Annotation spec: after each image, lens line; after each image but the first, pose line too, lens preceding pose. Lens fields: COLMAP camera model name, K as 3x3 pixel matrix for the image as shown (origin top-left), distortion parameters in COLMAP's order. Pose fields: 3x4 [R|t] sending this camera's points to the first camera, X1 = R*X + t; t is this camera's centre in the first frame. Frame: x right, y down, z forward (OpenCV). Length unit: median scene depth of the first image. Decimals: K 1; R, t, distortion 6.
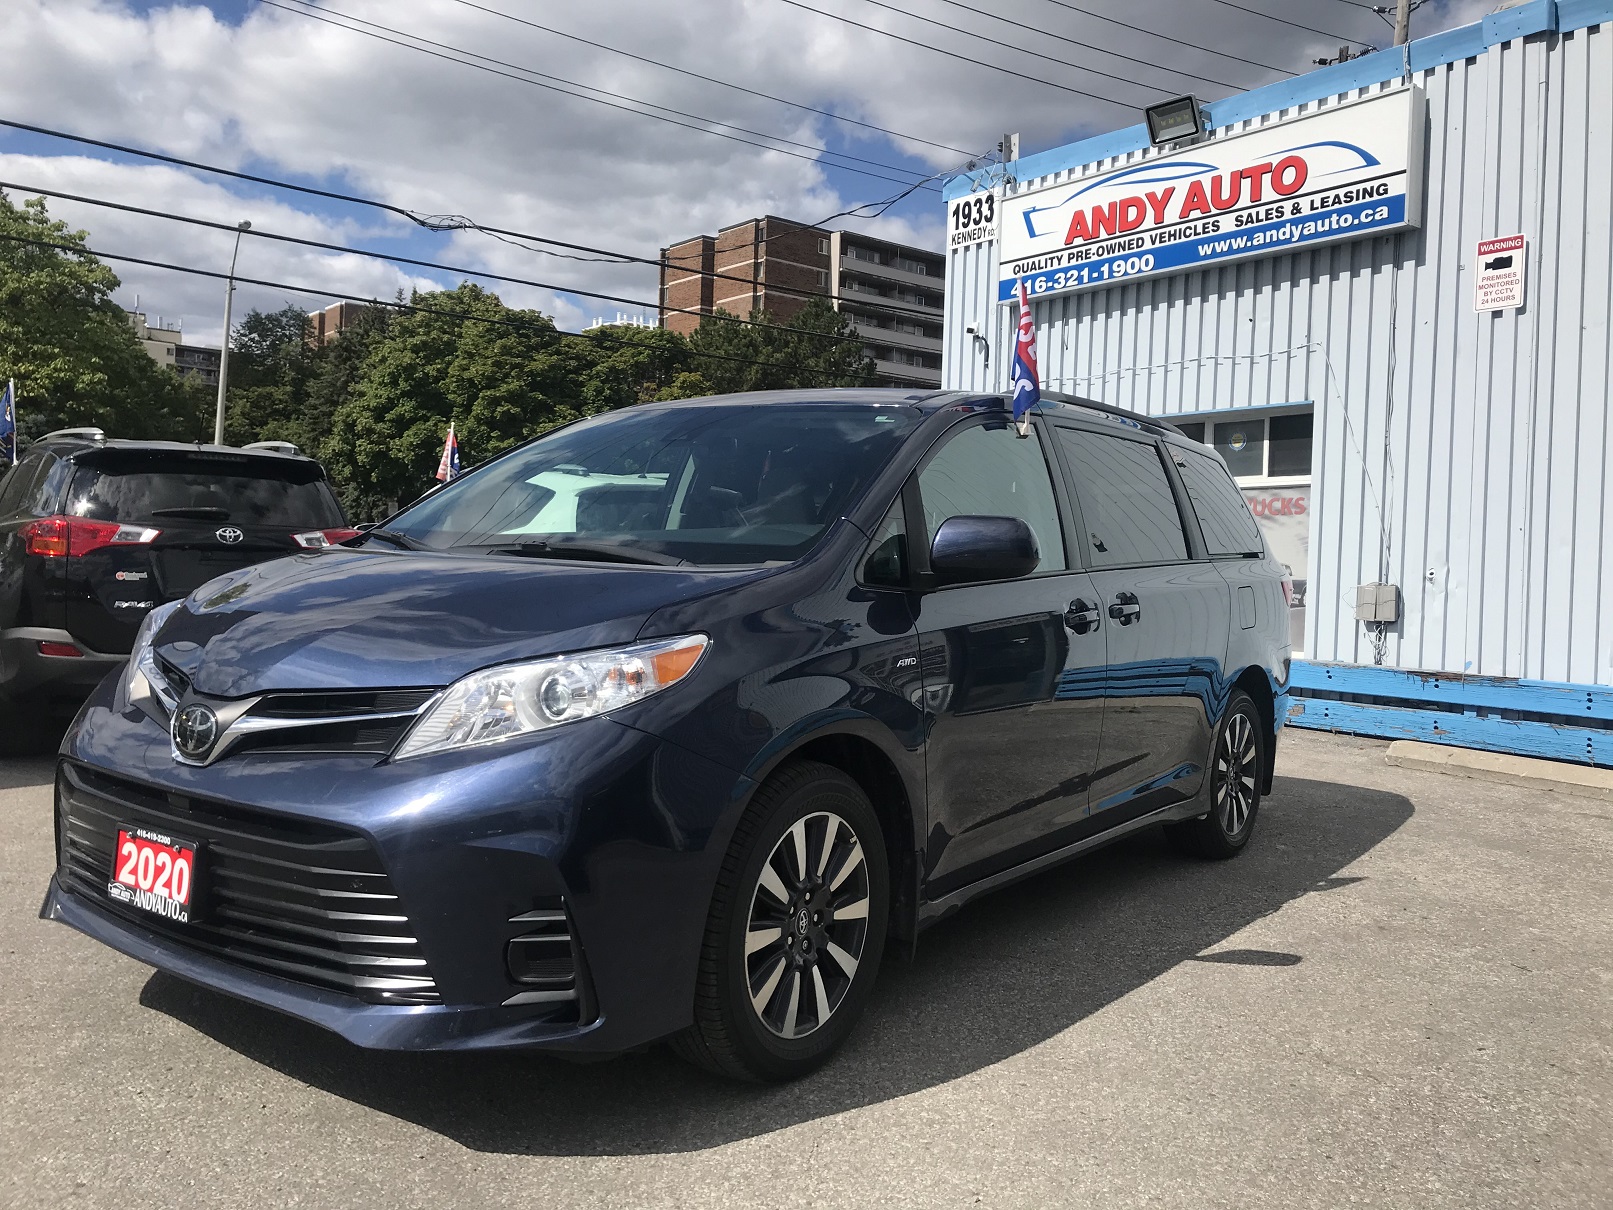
lens RADIAL K [[1327.8, 0, 806.5], [0, 1327.8, 605.0], [0, 0, 1]] dist [0.002477, 0.008203]
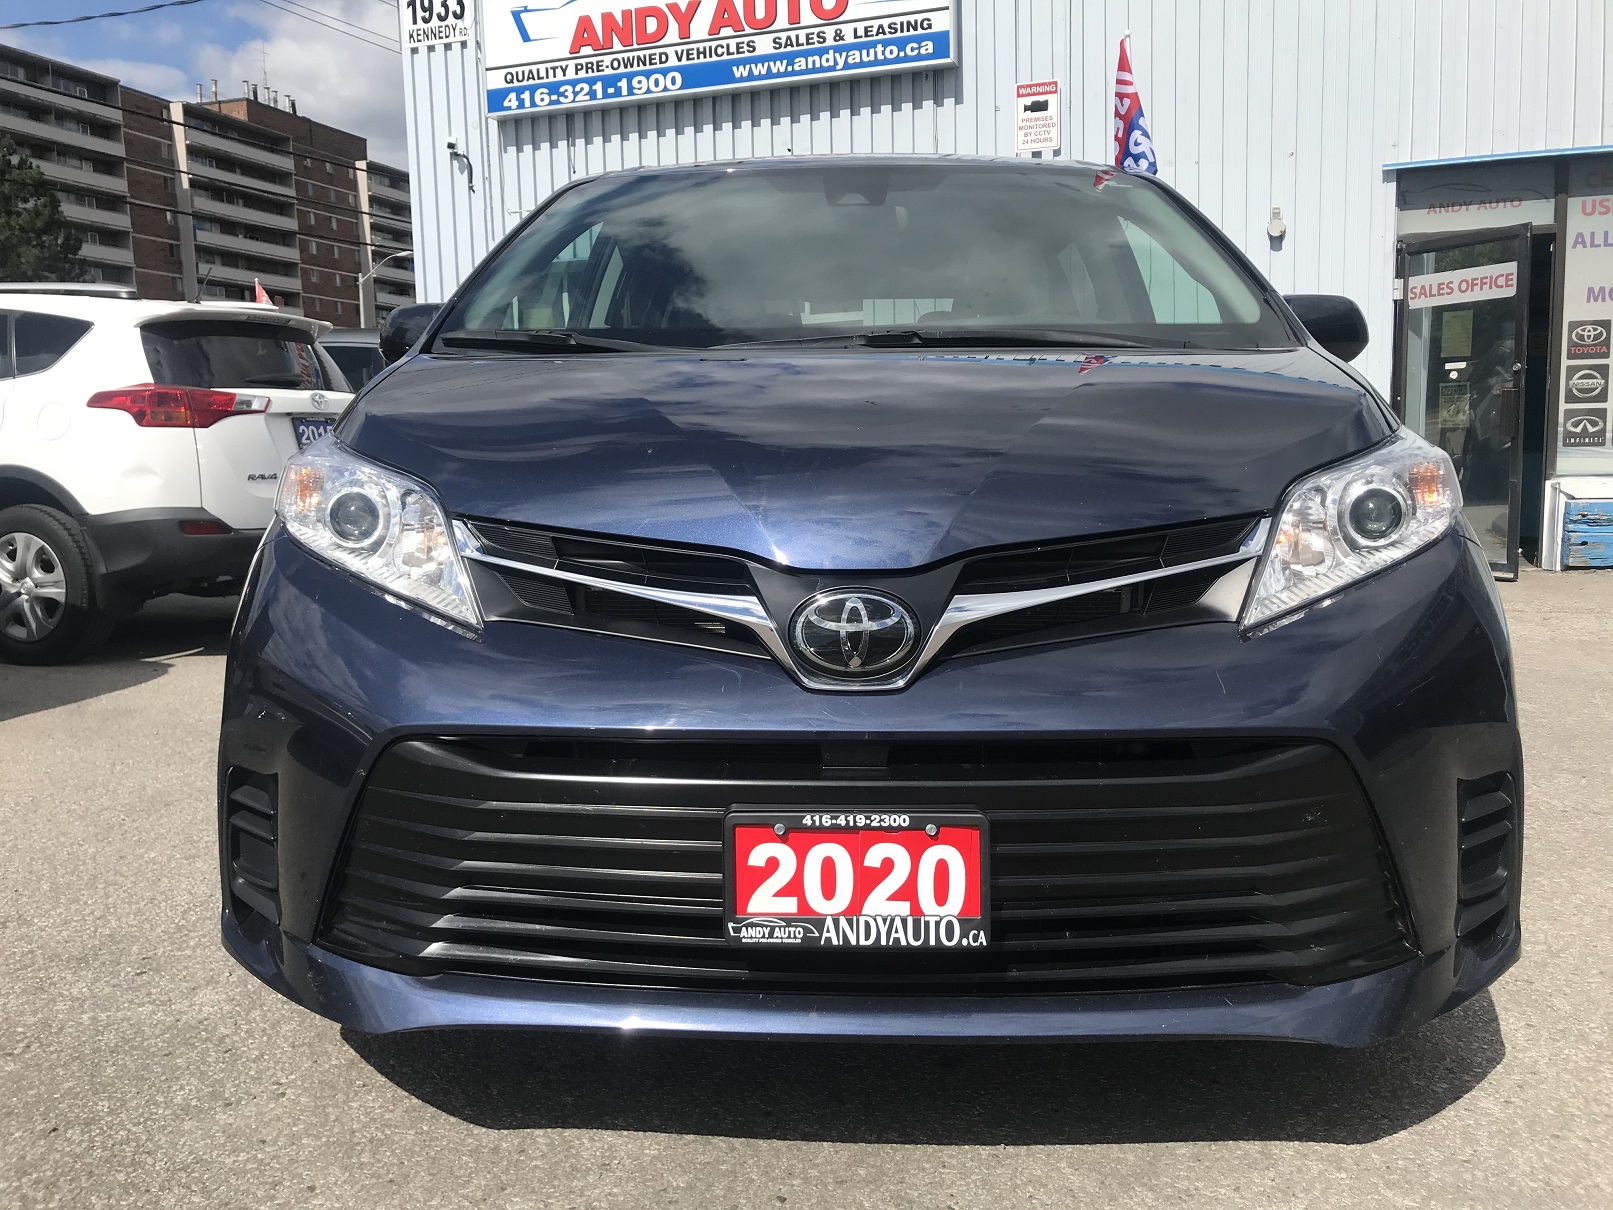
lens RADIAL K [[1327.8, 0, 806.5], [0, 1327.8, 605.0], [0, 0, 1]] dist [0.002477, 0.008203]
pose [[0.837282, -0.116869, 0.534135, -0.221908], [0.062926, 0.990995, 0.118190, 0.003969], [-0.543138, -0.065347, 0.837097, 0.149696]]
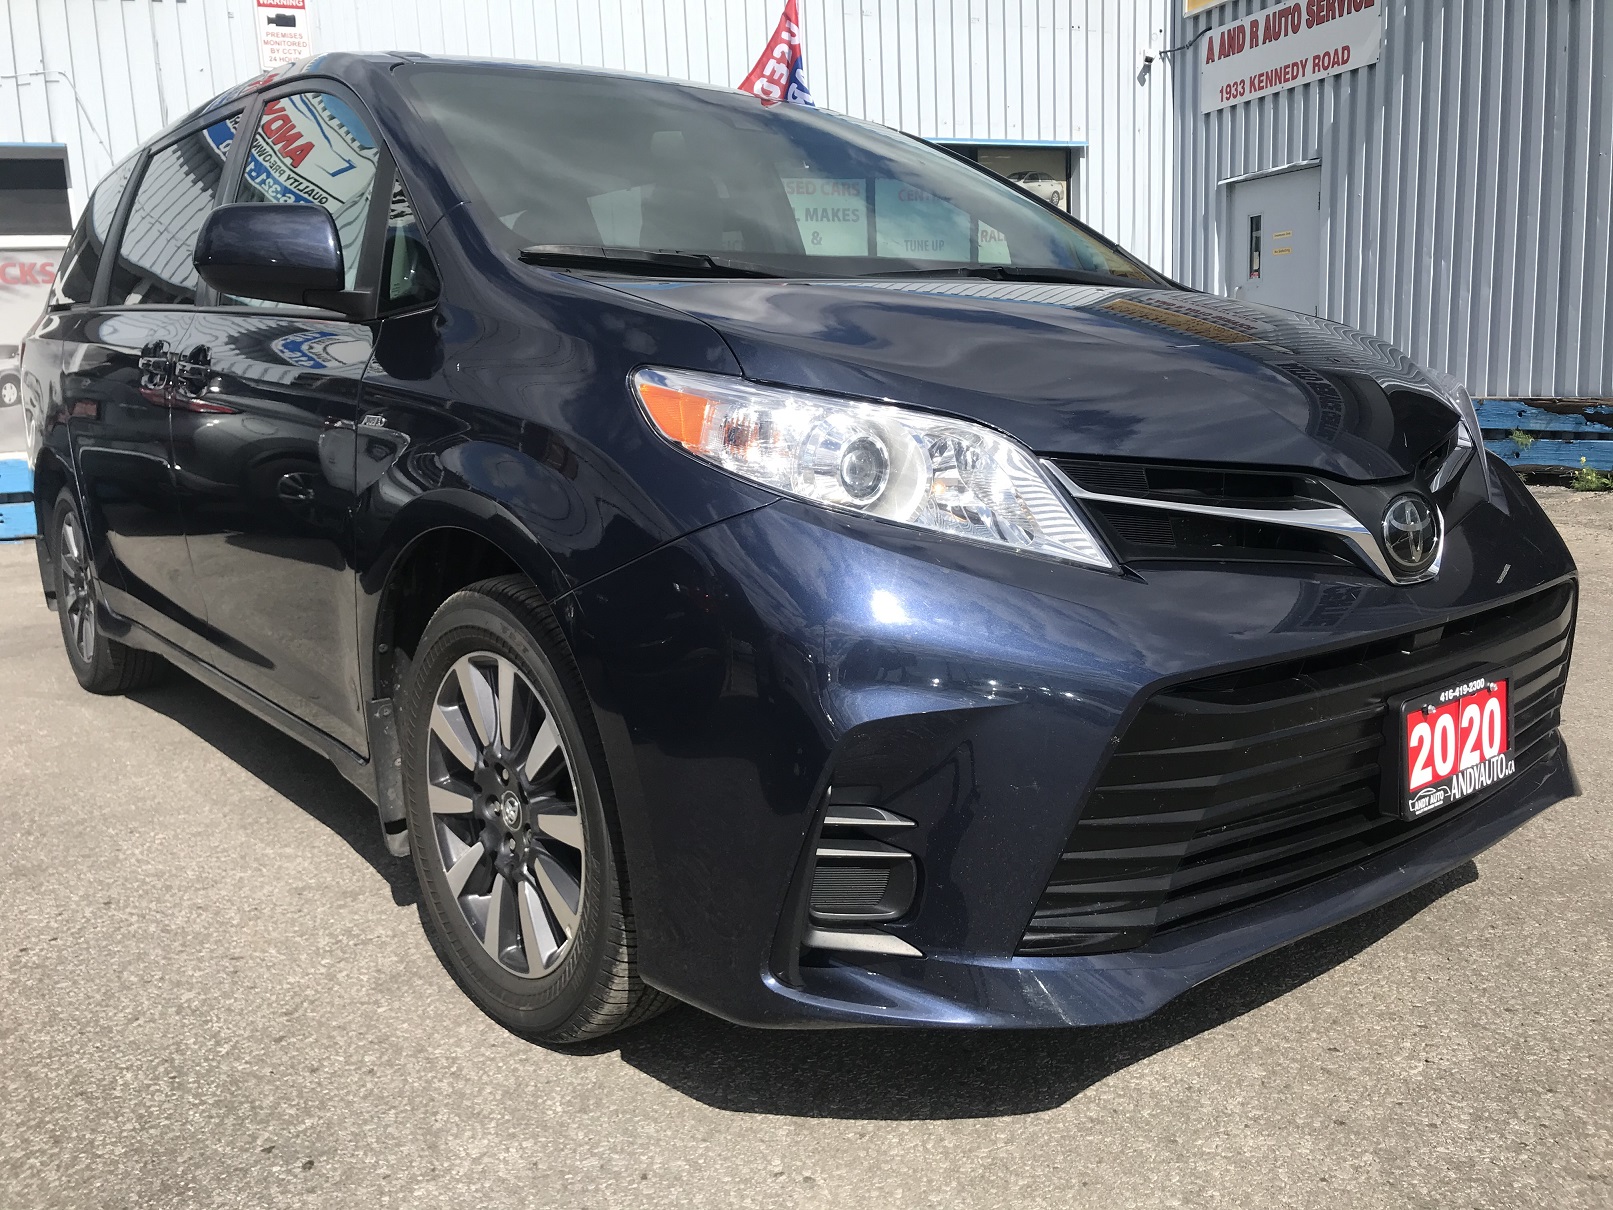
lens RADIAL K [[1298.8, 0, 806.5], [0, 1298.8, 605.0], [0, 0, 1]] dist [0.084256, -0.102182]
pose [[0.269721, -0.215330, 0.938554, -0.328242], [0.070259, 0.976480, 0.203840, -0.006523], [-0.960372, 0.010962, 0.278506, 0.312704]]
